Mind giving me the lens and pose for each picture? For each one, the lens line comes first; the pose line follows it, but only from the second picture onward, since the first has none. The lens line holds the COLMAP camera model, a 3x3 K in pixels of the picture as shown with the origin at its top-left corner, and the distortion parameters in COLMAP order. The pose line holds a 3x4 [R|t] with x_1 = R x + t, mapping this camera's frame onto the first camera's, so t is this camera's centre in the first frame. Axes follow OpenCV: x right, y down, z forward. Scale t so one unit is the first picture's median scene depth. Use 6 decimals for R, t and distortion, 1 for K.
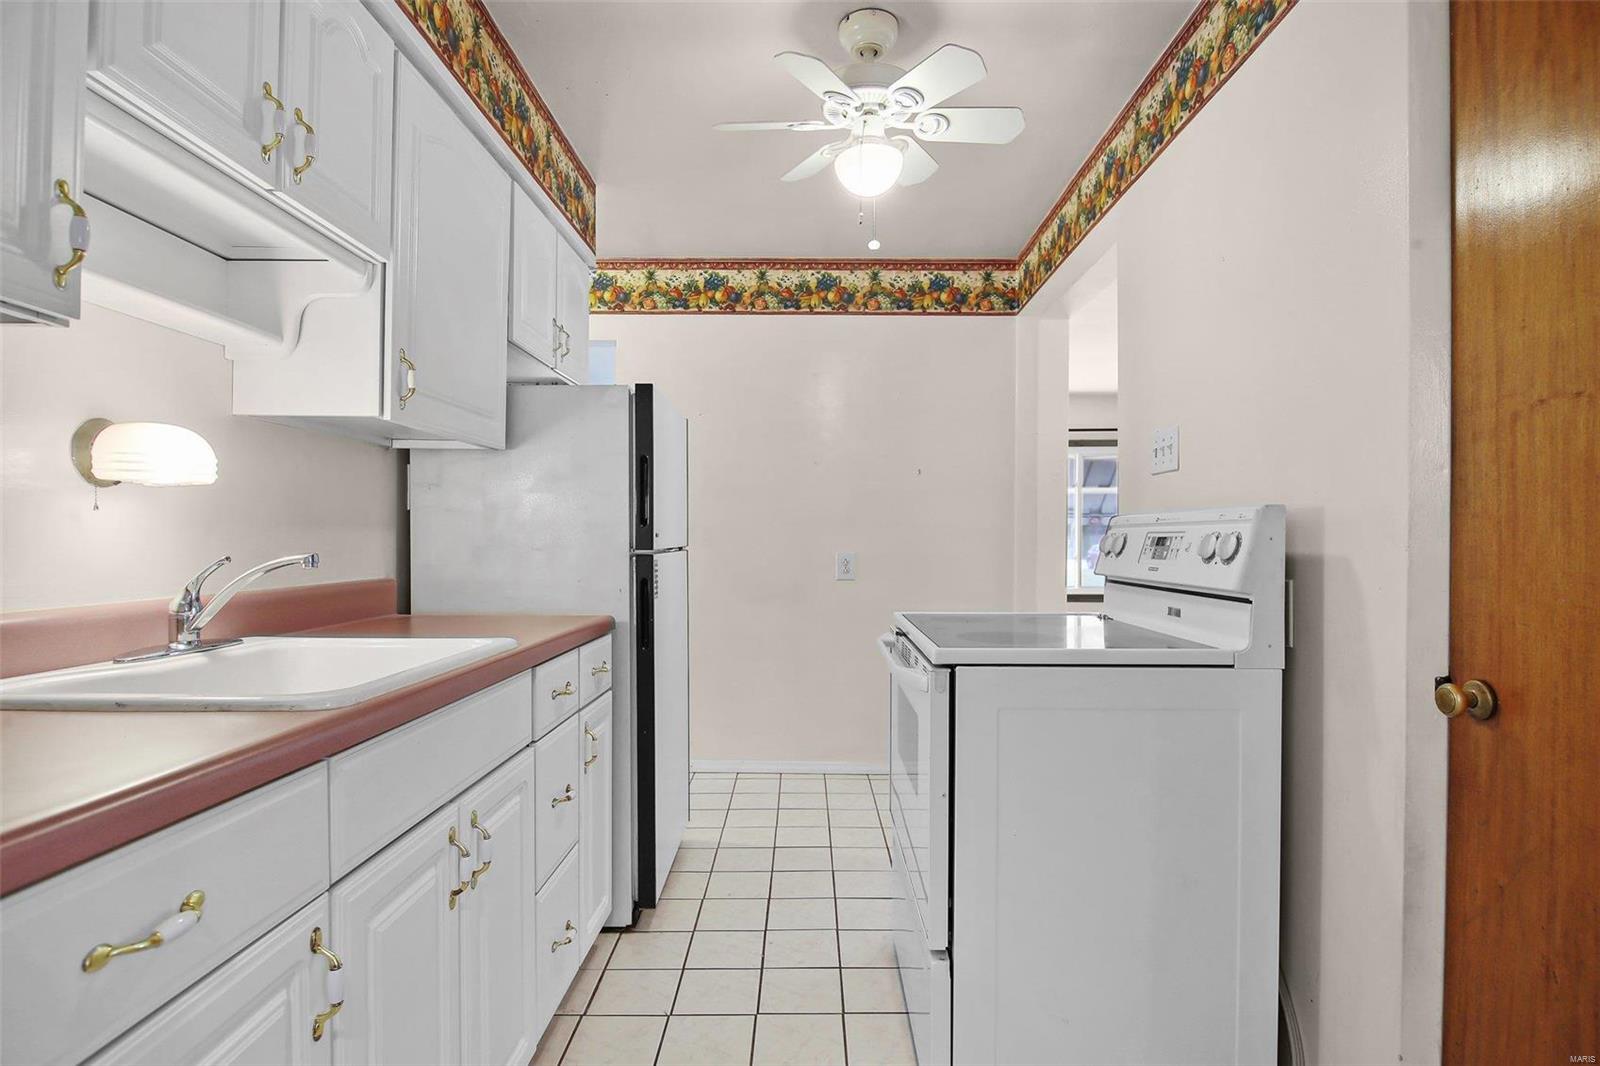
lens RADIAL K [[818.0, 0, 801.1], [0, 818.0, 542.6], [0, 0, 1]] dist [-0.008790, -0.001841]
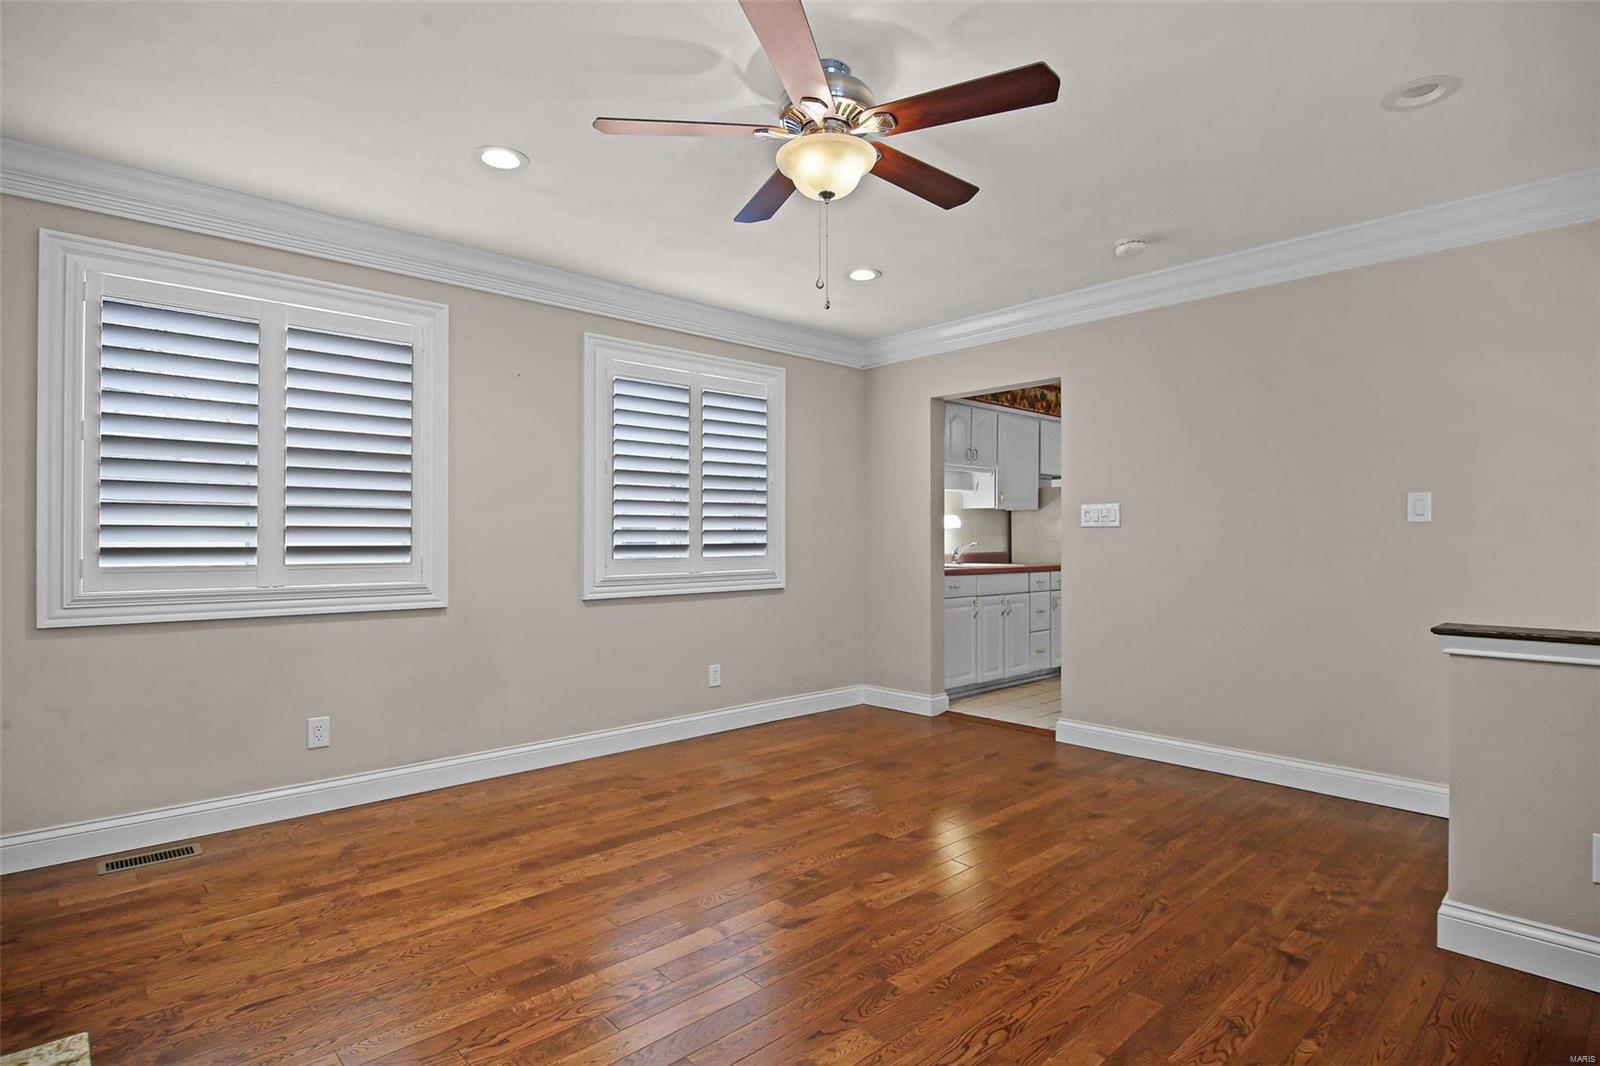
lens RADIAL K [[818.0, 0, 799.6], [0, 818.0, 540.1], [0, 0, 1]] dist [-0.008790, -0.001841]
pose [[0.676106, 0.000097, -0.736804, 1.735010], [0.008245, 0.999936, 0.007697, -0.039943], [0.736758, -0.011279, 0.676063, -2.336993]]
